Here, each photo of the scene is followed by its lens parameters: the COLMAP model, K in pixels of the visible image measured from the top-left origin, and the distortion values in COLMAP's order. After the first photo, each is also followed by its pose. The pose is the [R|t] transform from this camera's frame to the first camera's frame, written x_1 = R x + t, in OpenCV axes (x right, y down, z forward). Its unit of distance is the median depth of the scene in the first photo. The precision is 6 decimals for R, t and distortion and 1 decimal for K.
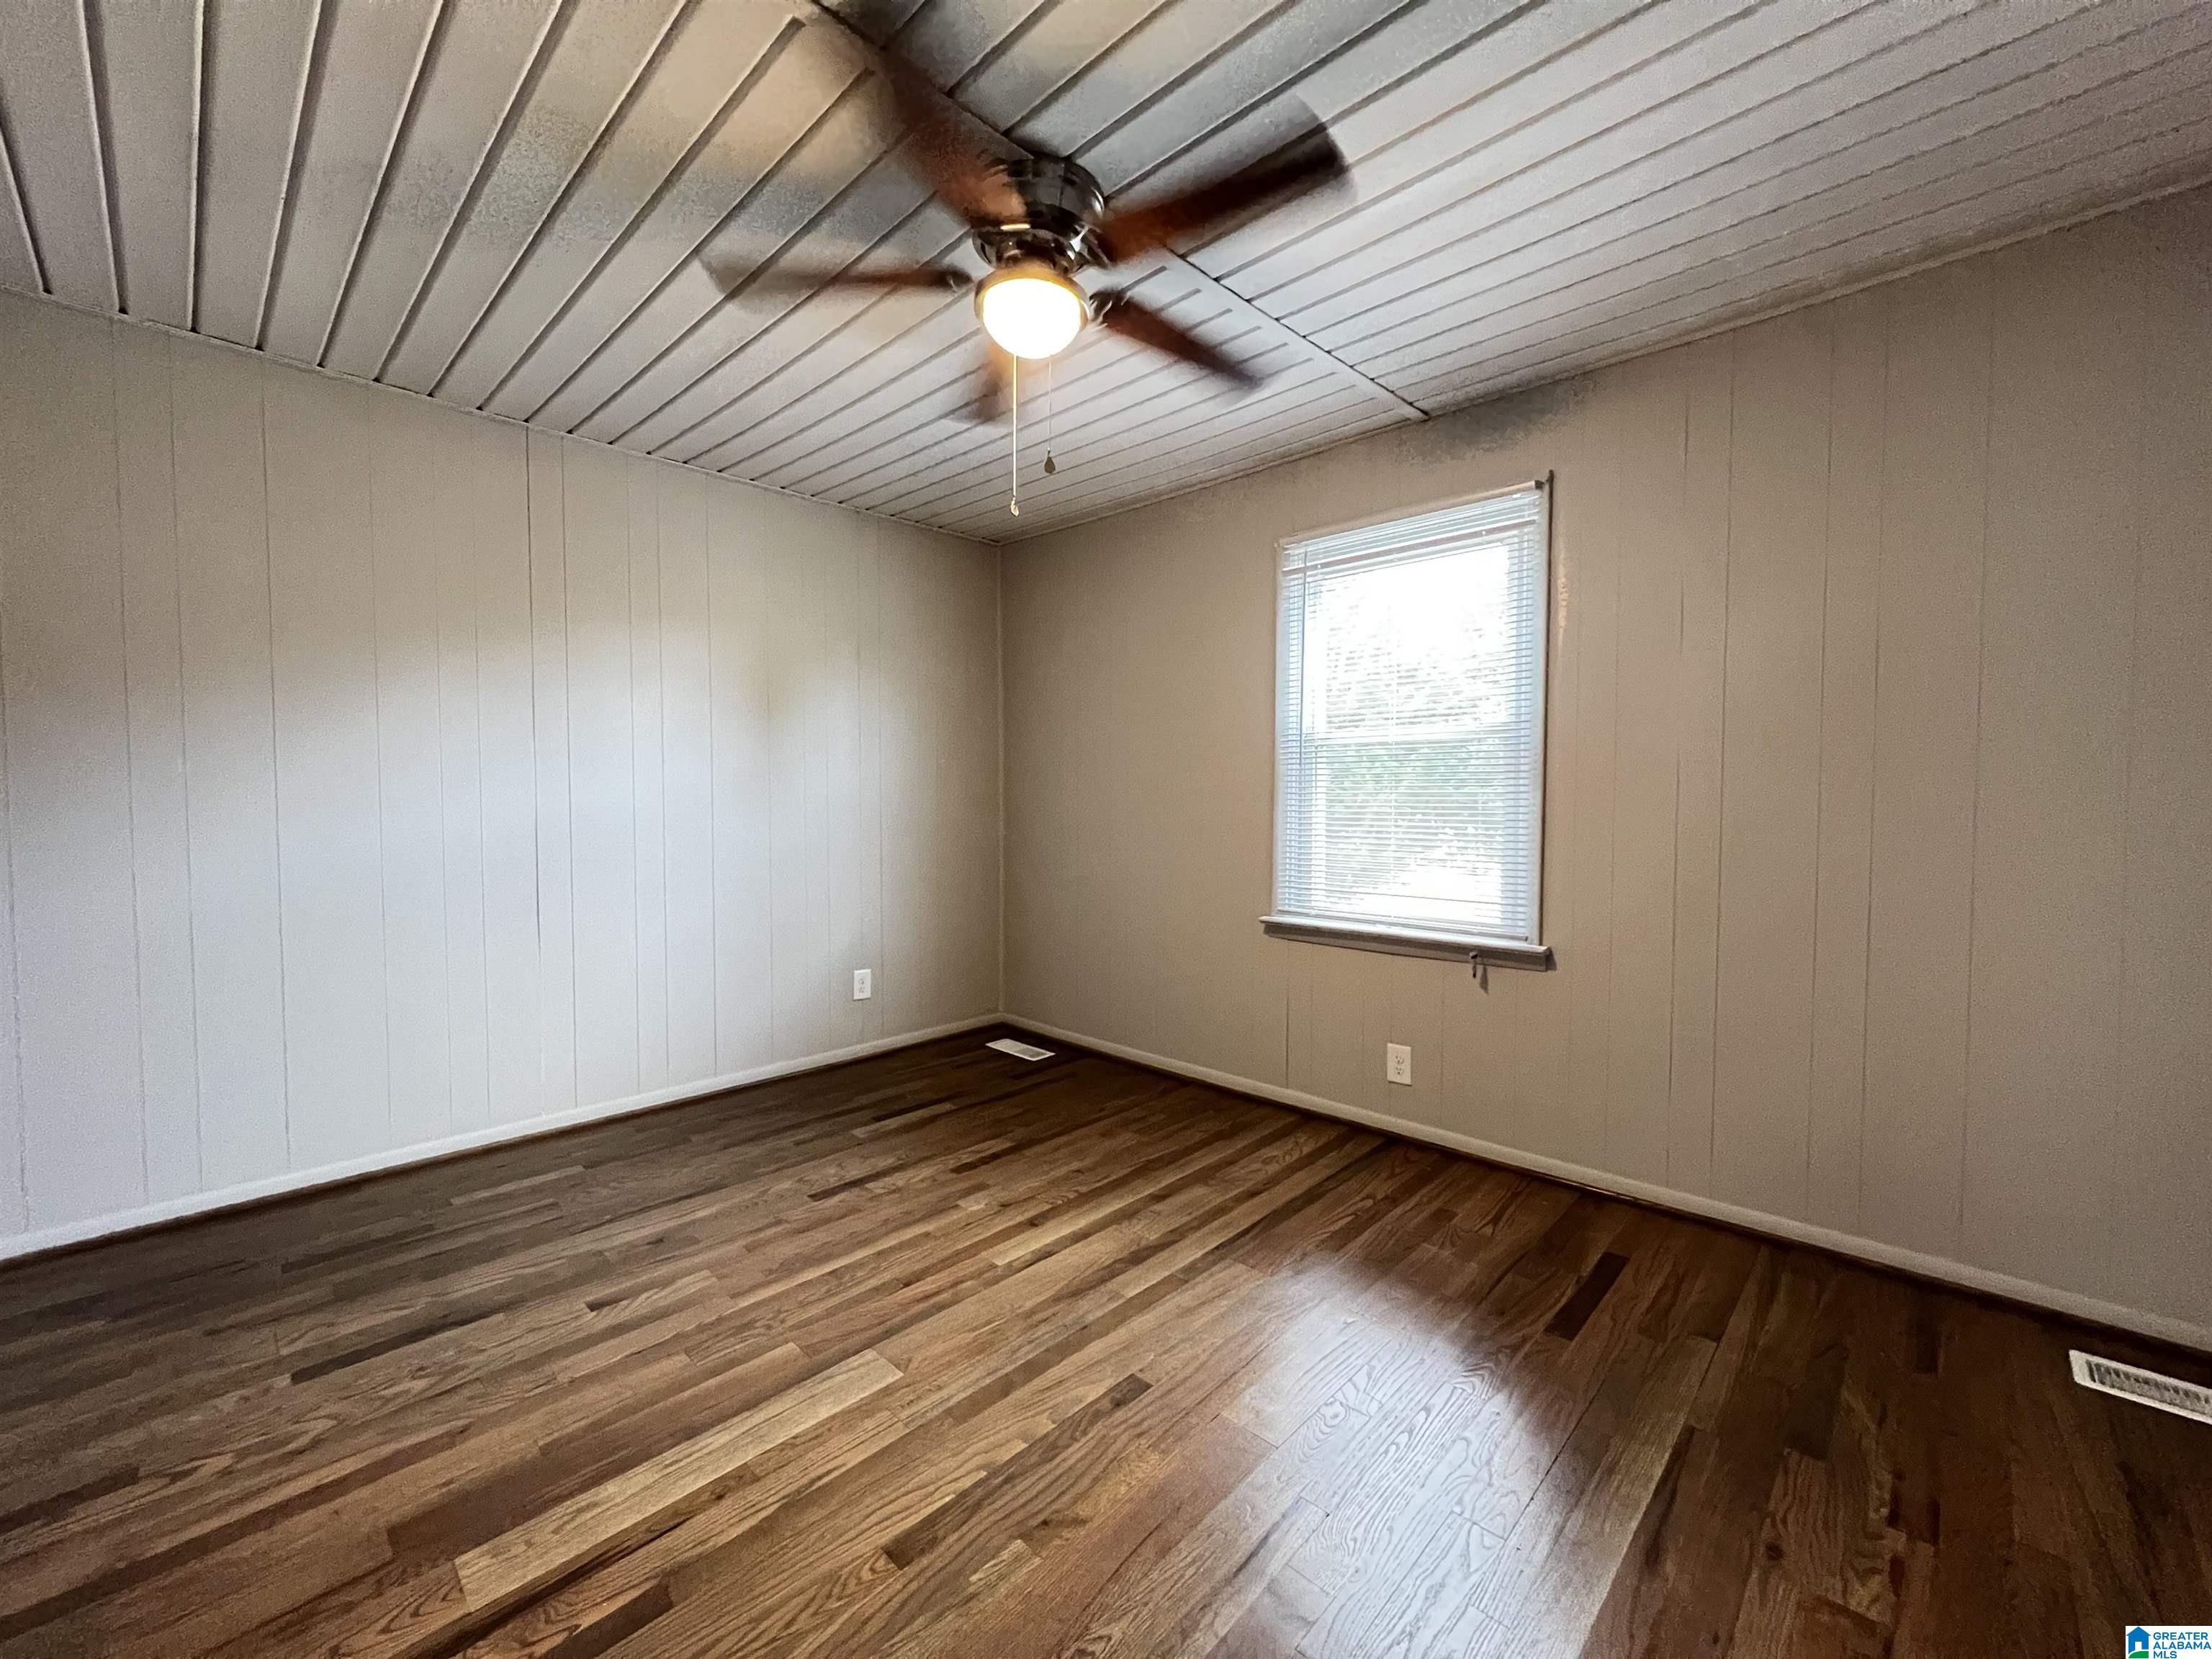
lens RADIAL K [[884.7, 0, 1106.0], [0, 884.7, 829.5], [0, 0, 1]] dist [-0.000480, -0.000064]
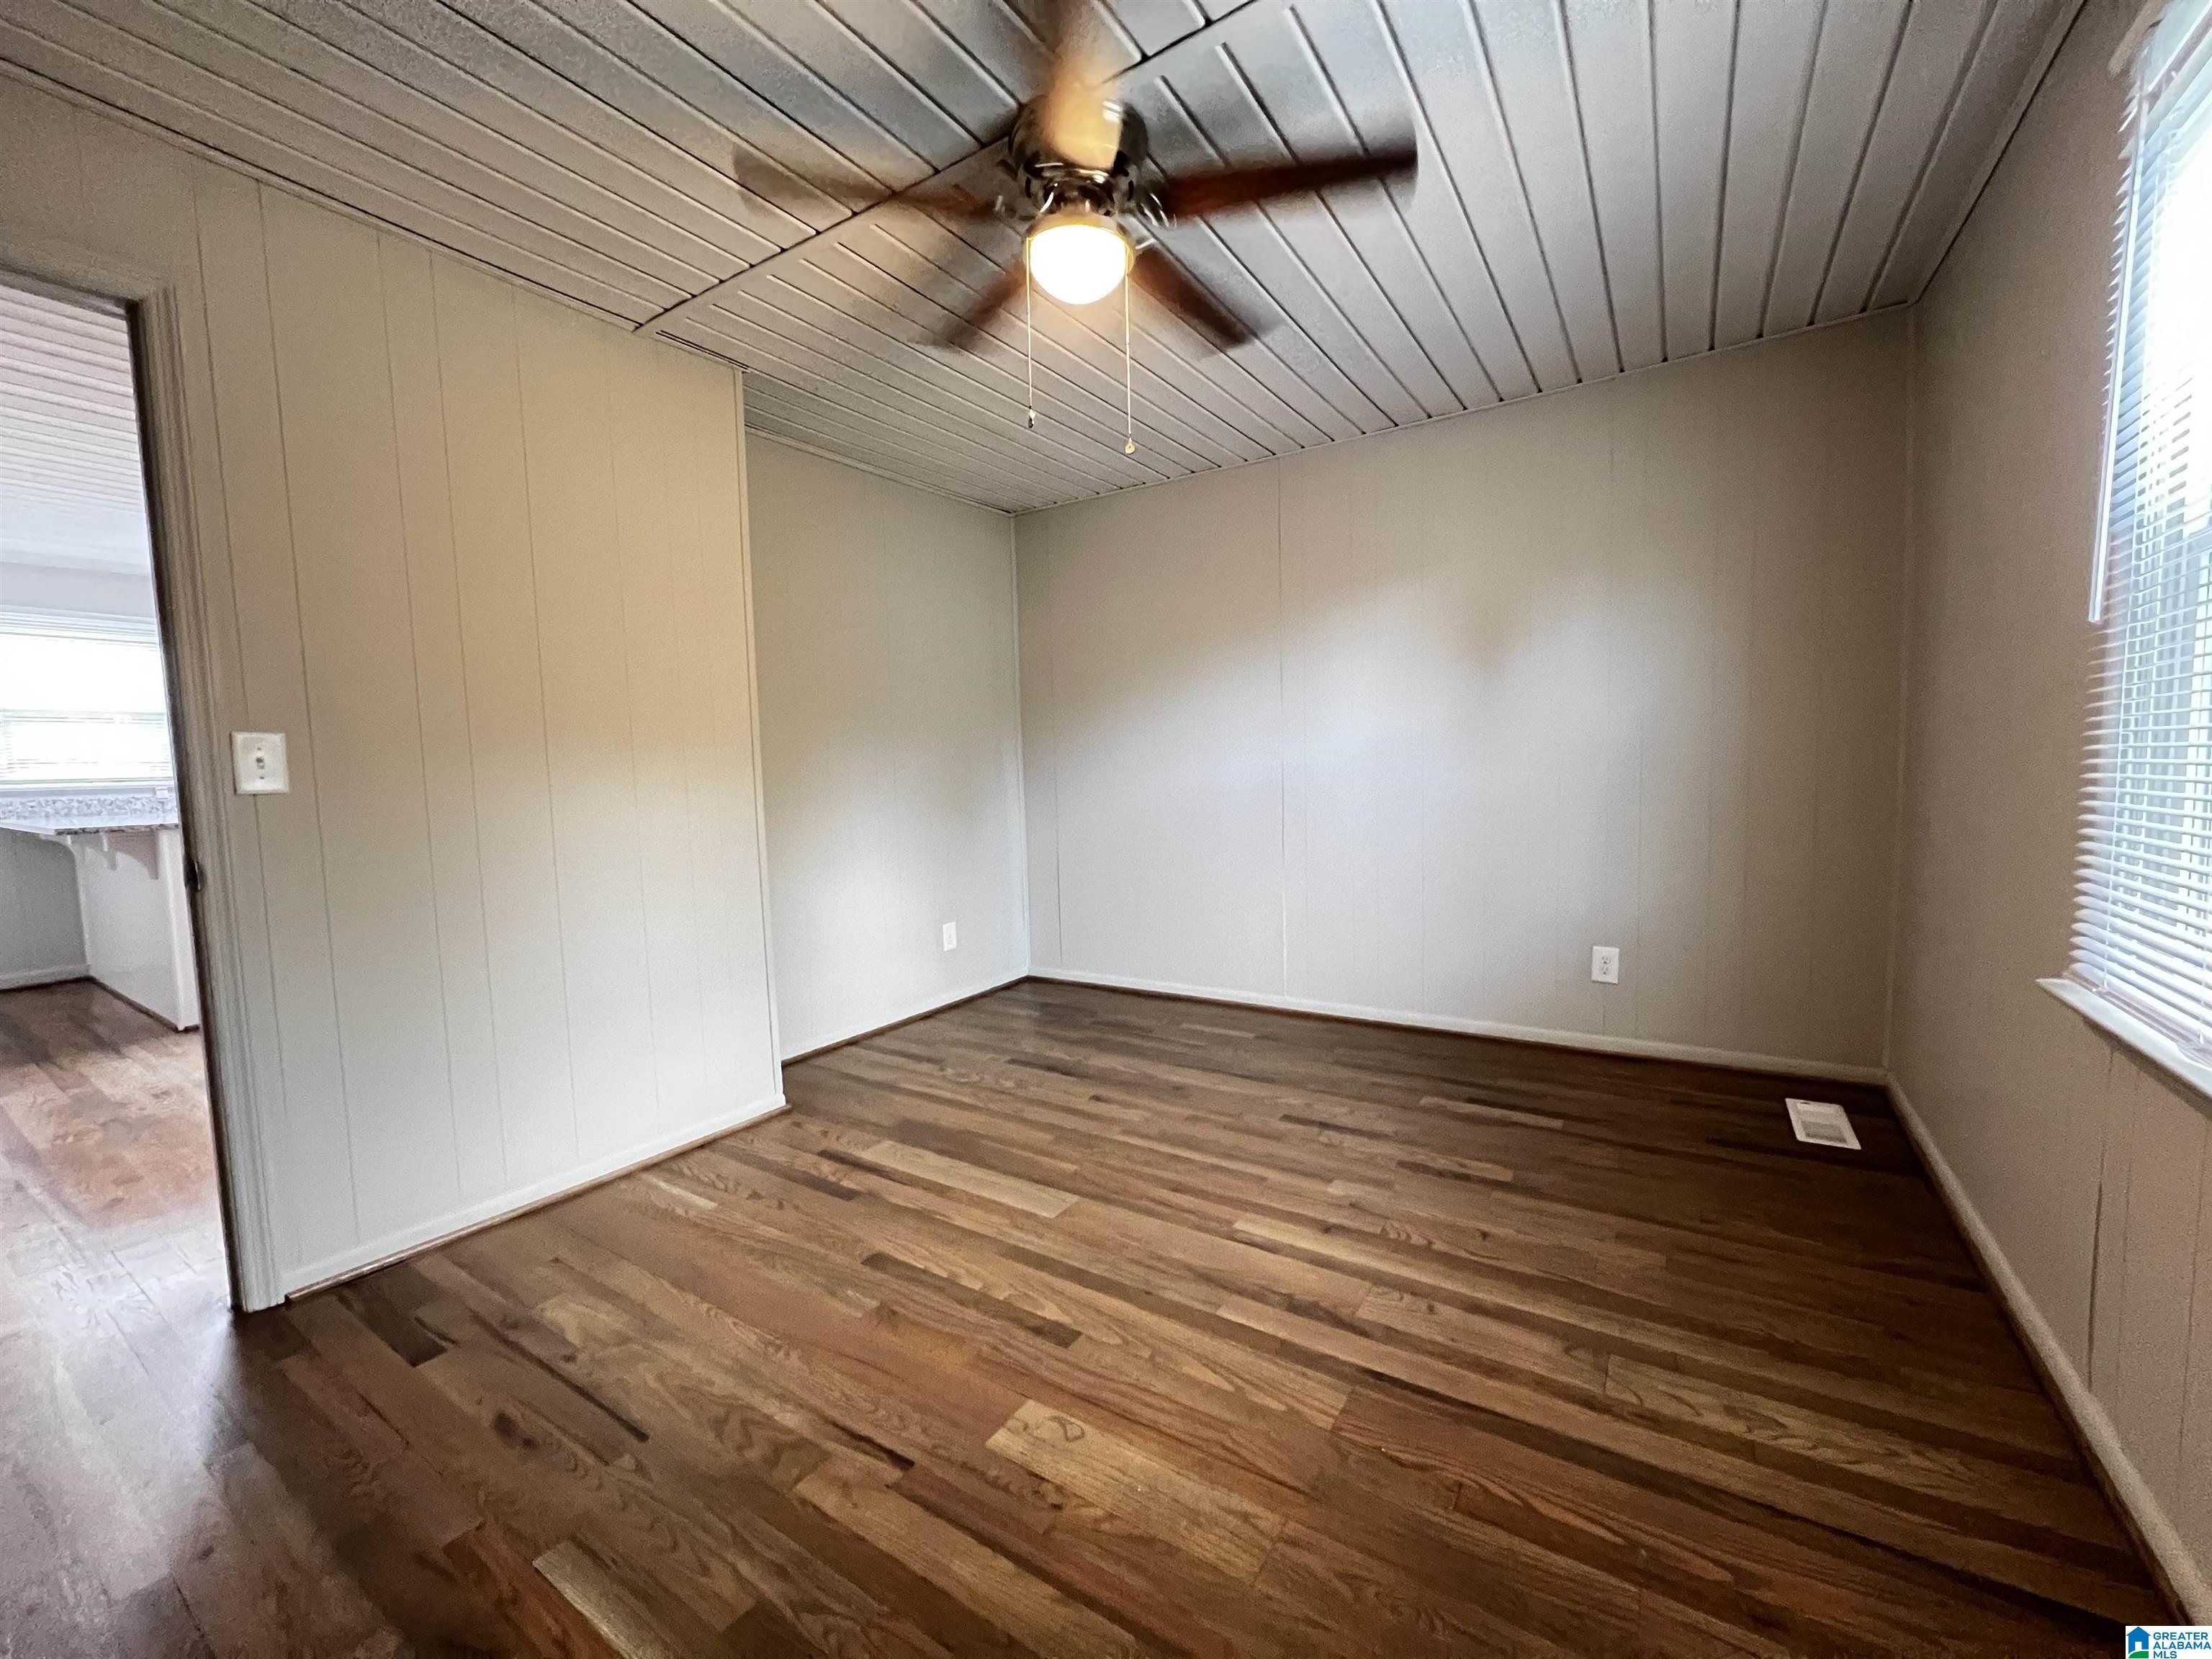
lens RADIAL K [[884.7, 0, 1106.0], [0, 884.7, 829.5], [0, 0, 1]] dist [-0.000480, -0.000064]
pose [[0.183442, 0.064423, -0.980917, 0.706962], [-0.005266, 0.997900, 0.064554, -0.002240], [0.983016, -0.006677, 0.183396, 0.627261]]
